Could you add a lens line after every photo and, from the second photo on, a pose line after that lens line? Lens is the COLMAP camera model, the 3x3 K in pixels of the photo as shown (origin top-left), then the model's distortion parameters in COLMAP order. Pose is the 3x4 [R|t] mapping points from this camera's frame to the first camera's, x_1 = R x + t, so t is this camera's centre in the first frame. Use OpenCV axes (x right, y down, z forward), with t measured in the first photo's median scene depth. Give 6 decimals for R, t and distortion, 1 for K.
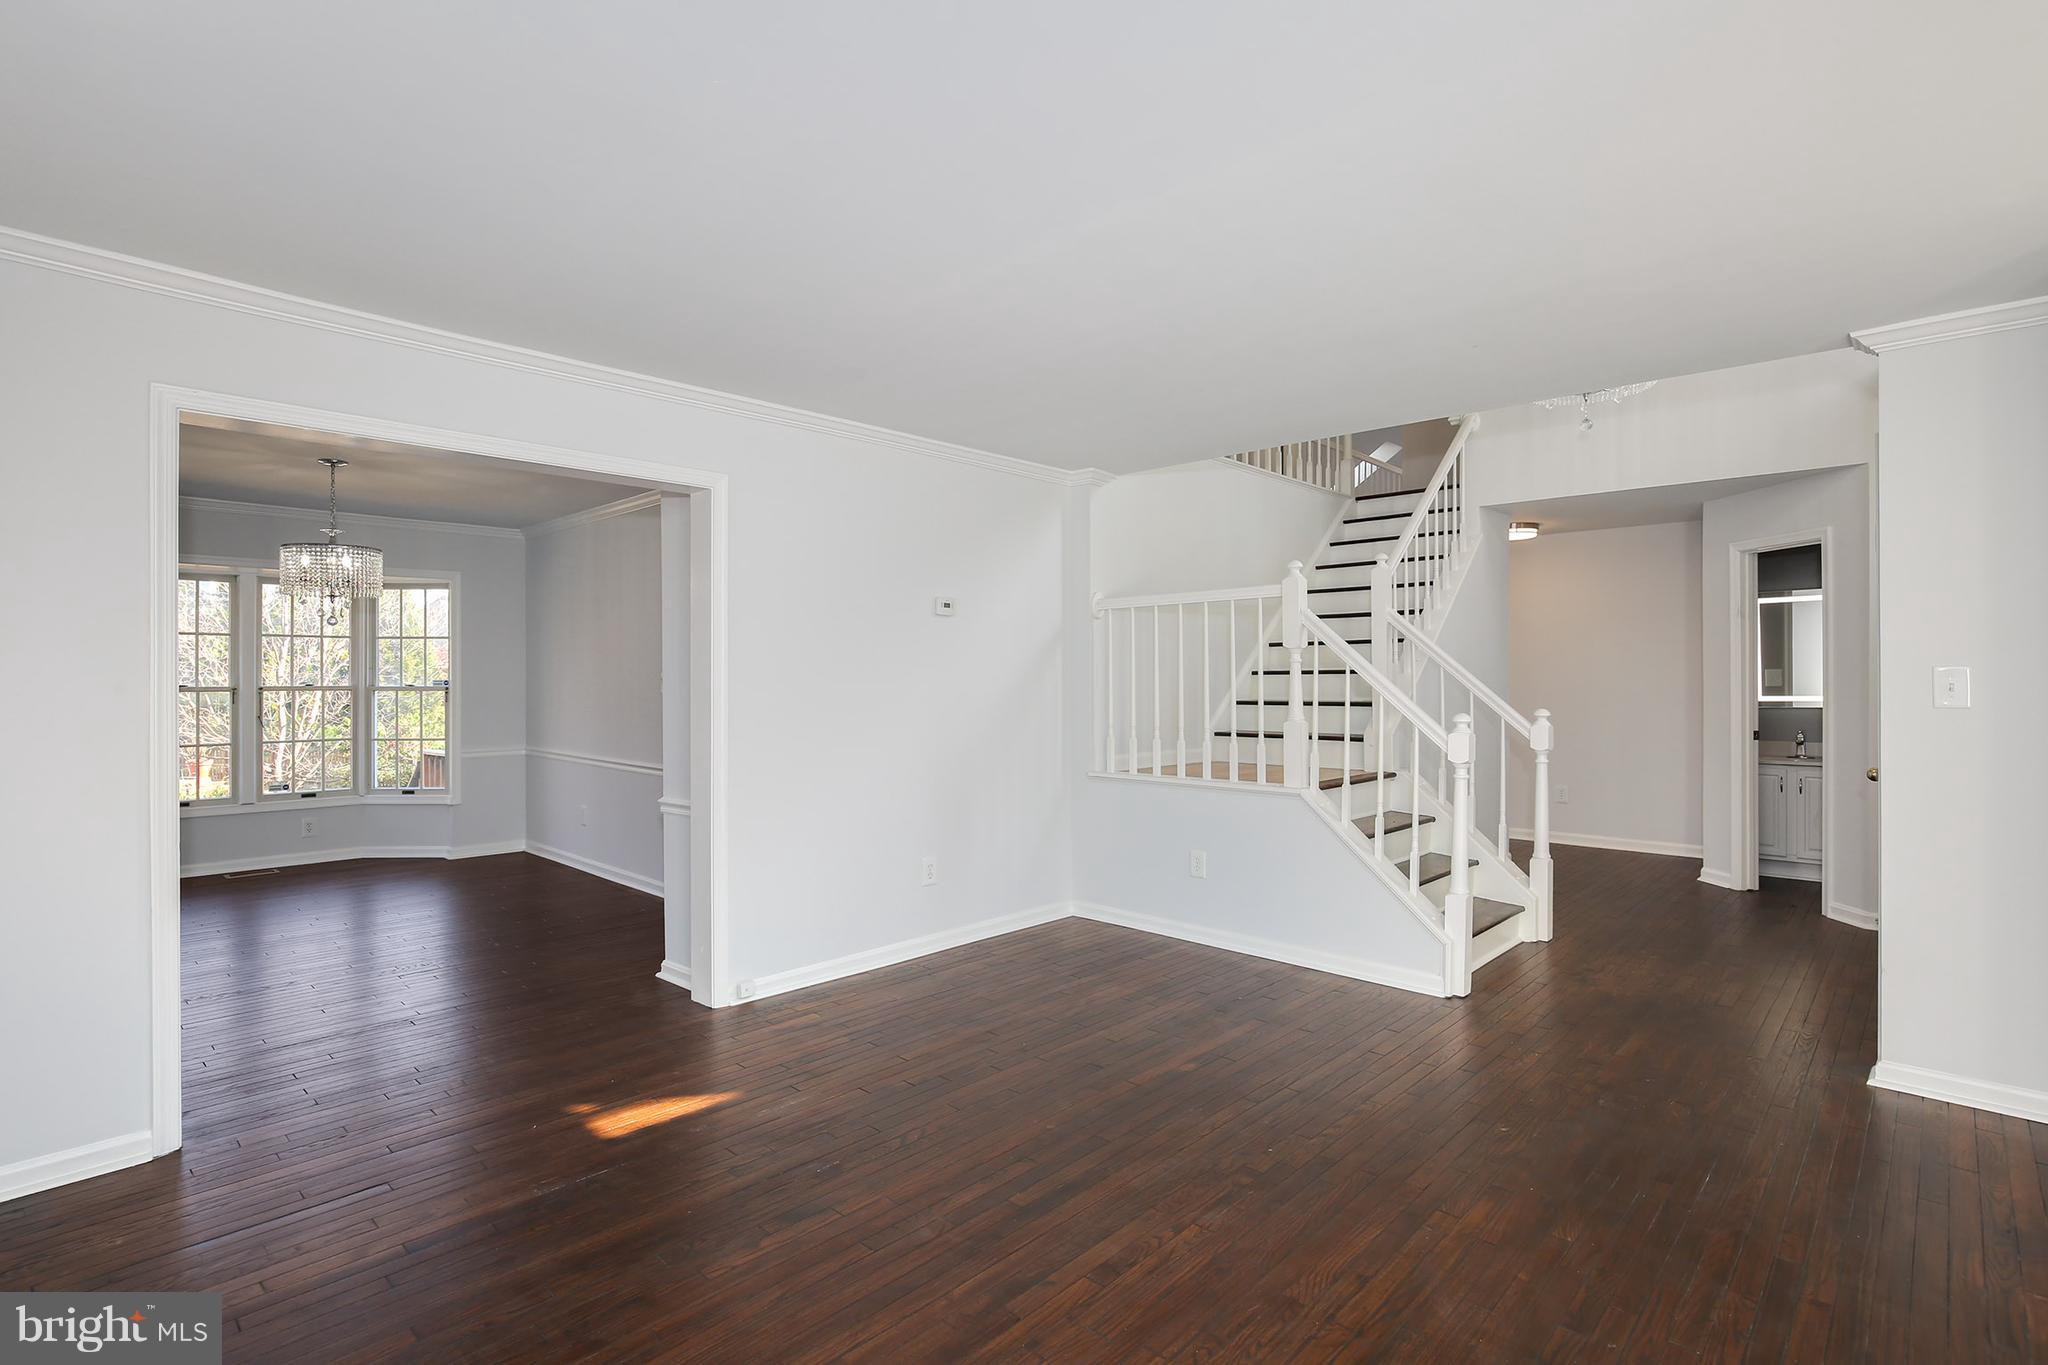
lens RADIAL K [[1003.8, 0, 1027.3], [0, 1003.8, 684.6], [0, 0, 1]] dist [0.003388, 0.000775]
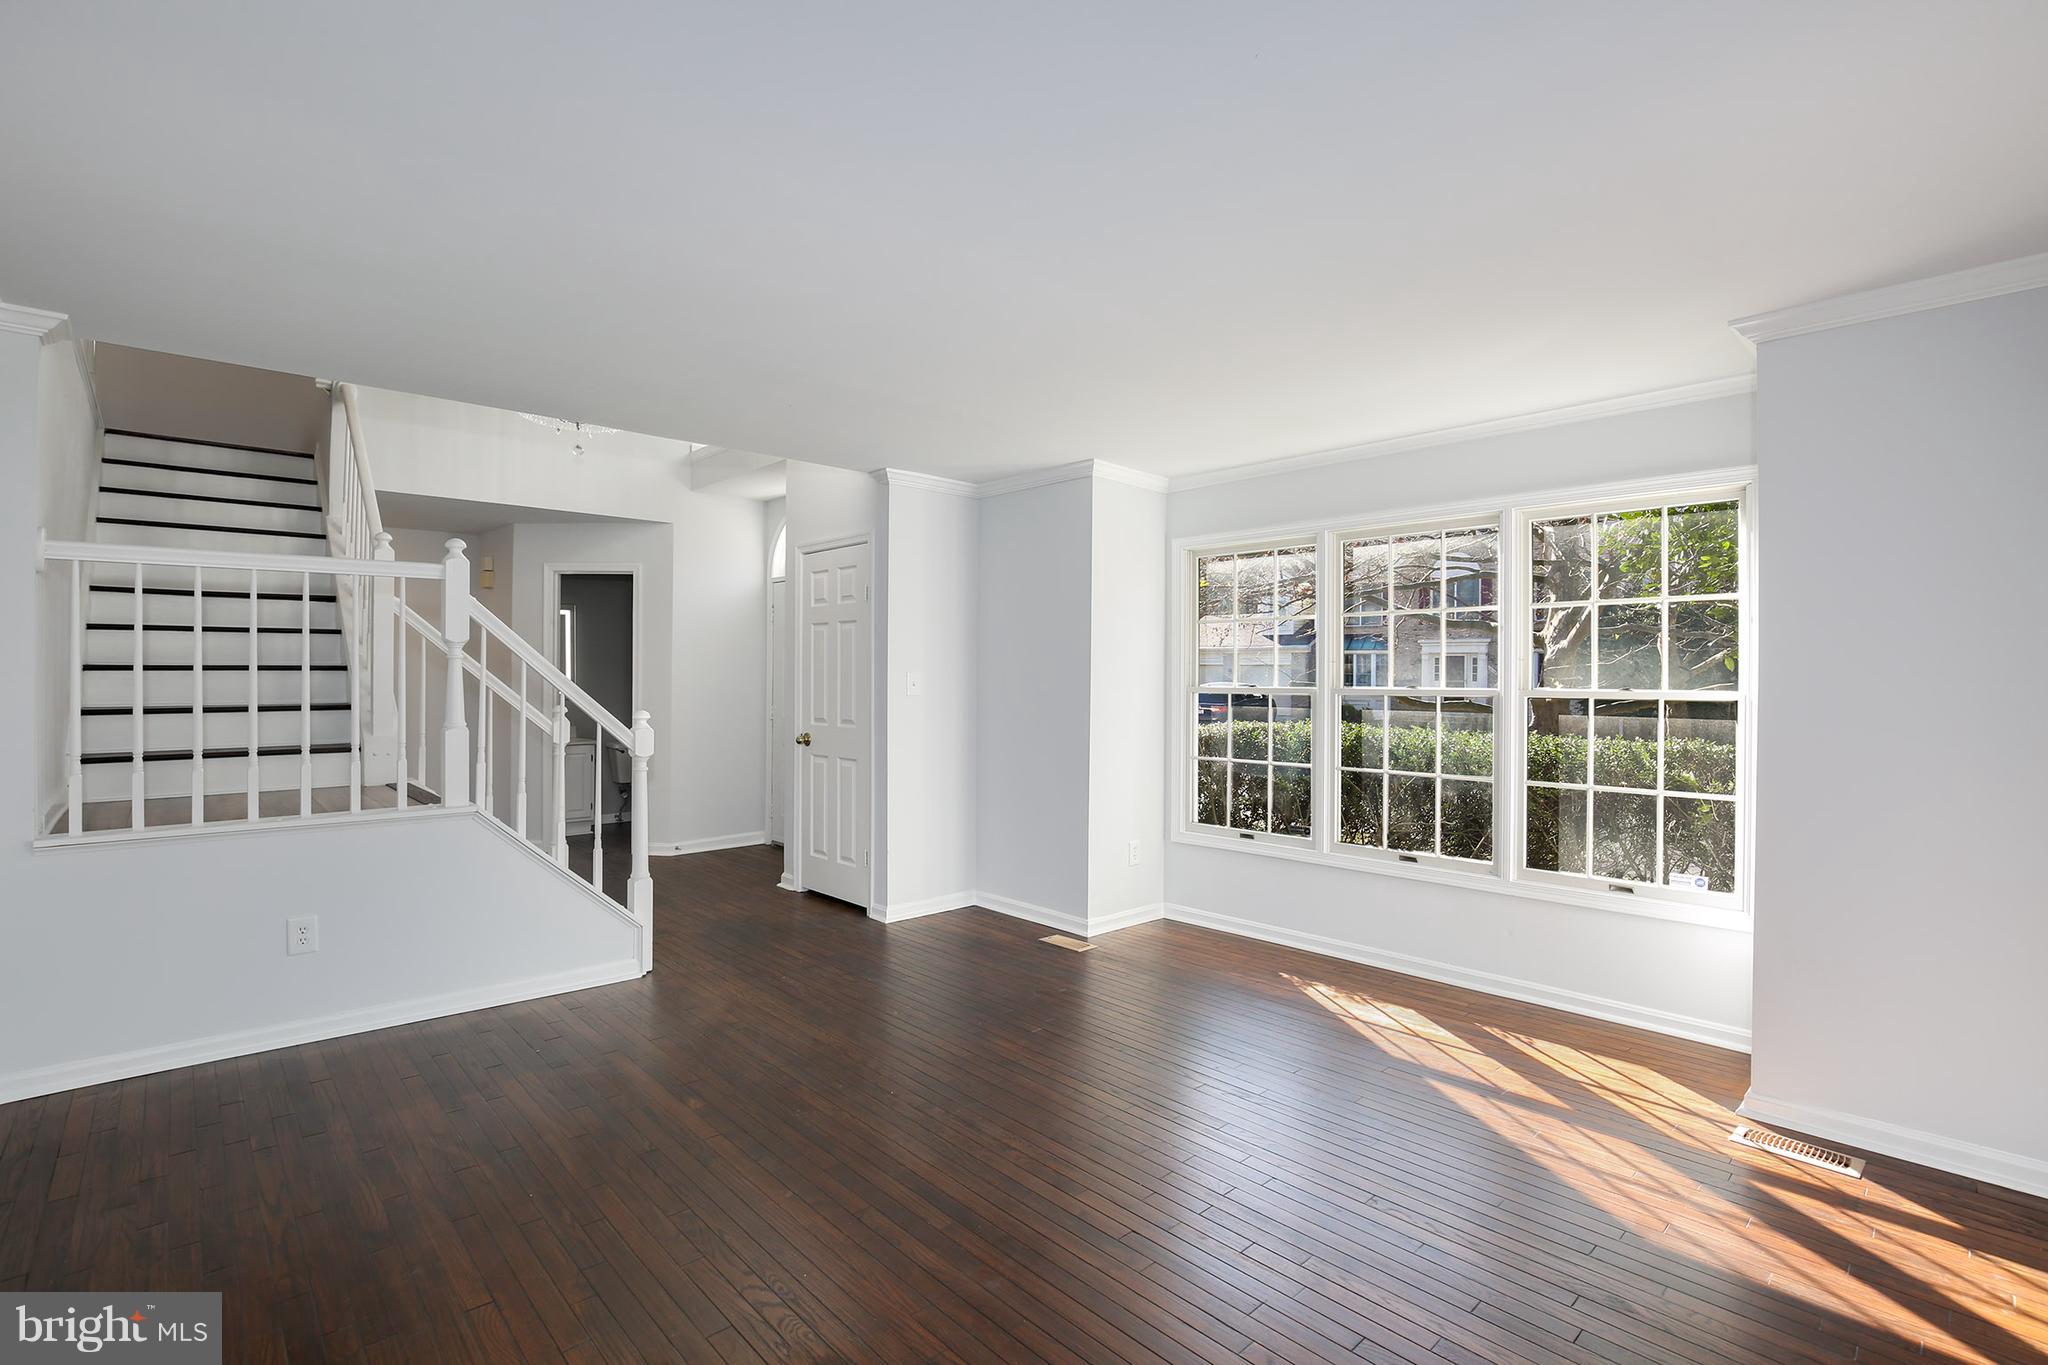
lens RADIAL K [[943.3, 0, 1015.6], [0, 943.3, 689.3], [0, 0, 1]] dist [-0.029945, 0.008330]
pose [[0.066941, -0.013624, 0.997664, -0.483202], [0.001426, 0.999907, 0.013559, -0.006492], [-0.997756, 0.000515, 0.066954, 0.470116]]
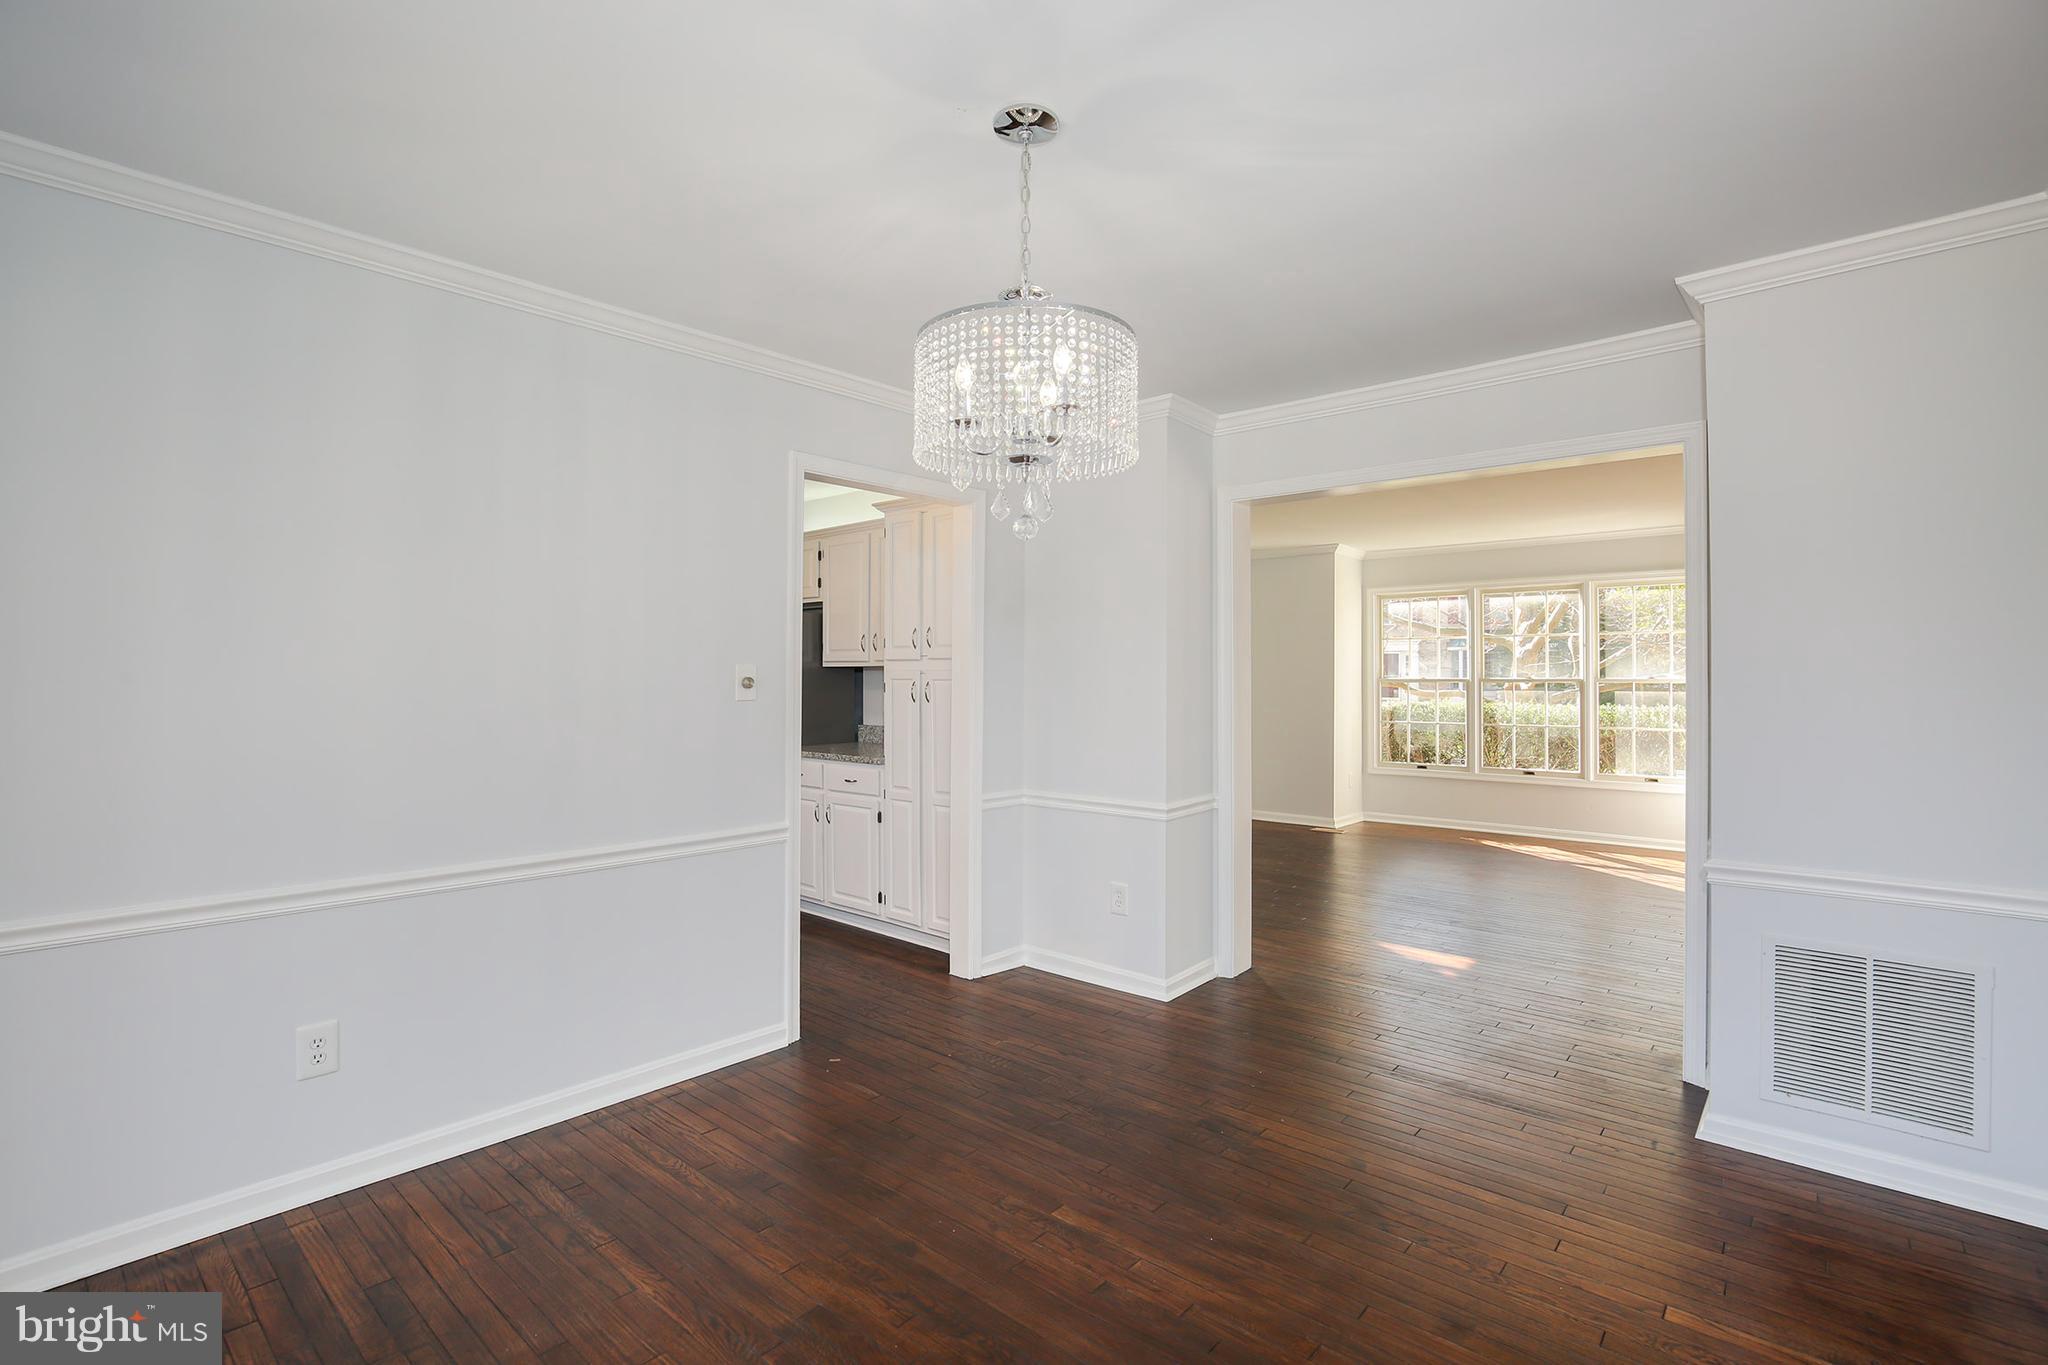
lens RADIAL K [[945.6, 0, 1020.2], [0, 945.6, 673.5], [0, 0, 1]] dist [-0.023093, -0.000050]
pose [[-0.024610, 0.001633, 0.999696, -1.181535], [0.007208, 0.999973, -0.001456, -0.006045], [-0.999671, 0.007170, -0.024621, 1.092536]]
